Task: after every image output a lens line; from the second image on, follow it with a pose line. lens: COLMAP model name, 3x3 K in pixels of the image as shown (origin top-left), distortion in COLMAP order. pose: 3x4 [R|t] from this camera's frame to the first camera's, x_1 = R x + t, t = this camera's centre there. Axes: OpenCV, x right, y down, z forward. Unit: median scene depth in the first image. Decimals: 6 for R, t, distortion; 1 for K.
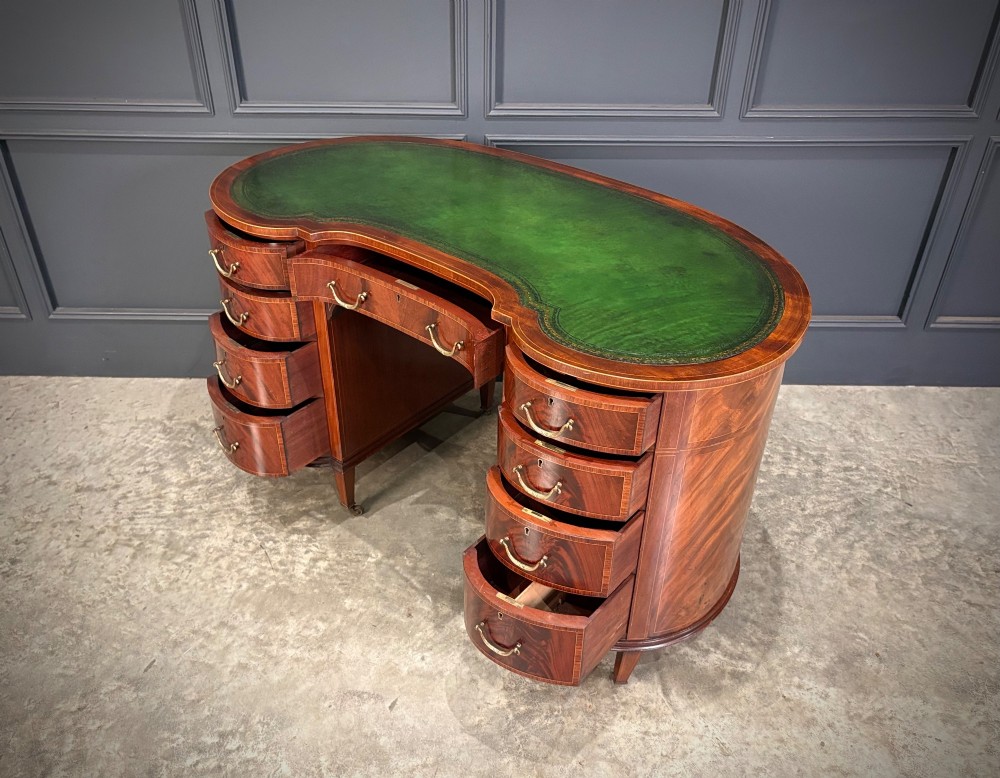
lens RADIAL K [[834.3, 0, 473.7], [0, 834.3, 392.8], [0, 0, 1]] dist [-0.036636, 0.087107]
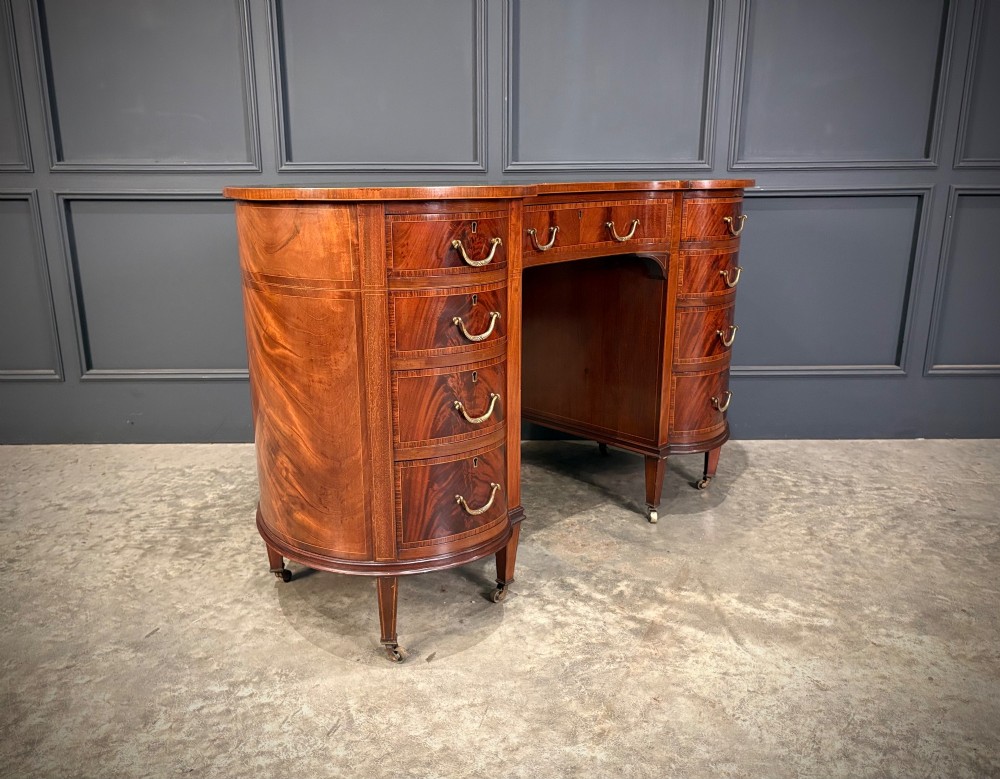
lens RADIAL K [[773.1, 0, 471.2], [0, 773.1, 395.2], [0, 0, 1]] dist [-0.015756, 0.046326]
pose [[0.999785, -0.011348, 0.017360, -0.058679], [0.016470, 0.943124, -0.332034, 0.344888], [-0.012604, 0.332249, 0.943108, 0.129306]]
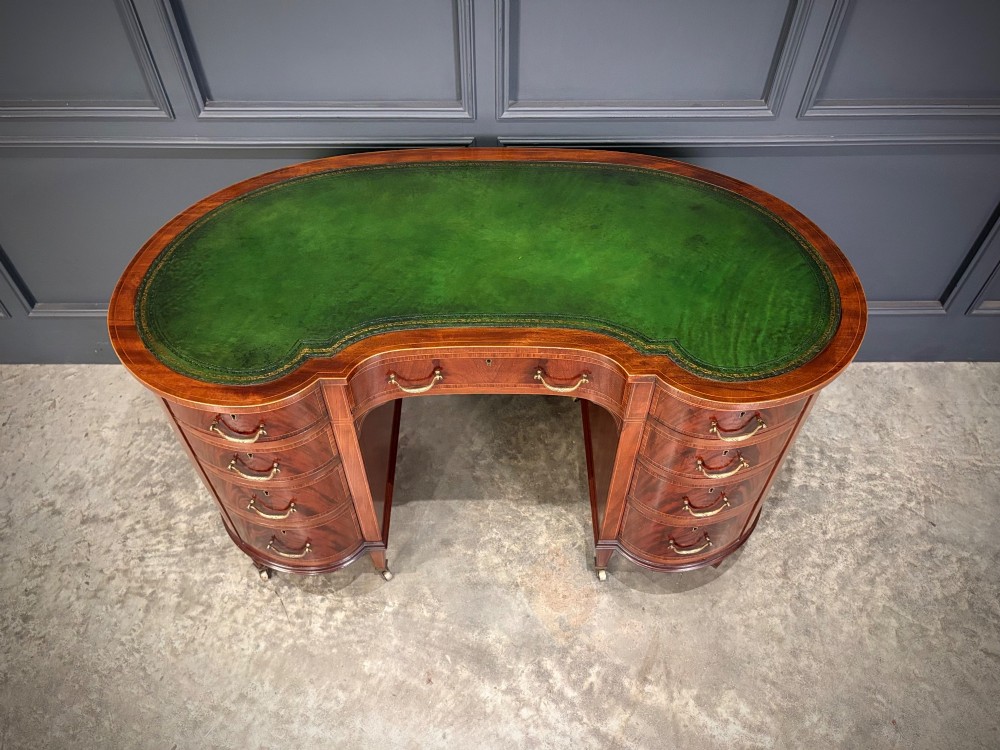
lens RADIAL K [[743.5, 0, 493.8], [0, 743.5, 374.4], [0, 0, 1]] dist [0.023963, -0.021844]
pose [[0.999787, -0.018323, 0.009471, -0.001630], [0.015195, 0.964820, 0.262471, -0.320286], [-0.013947, -0.262271, 0.964893, 0.228693]]
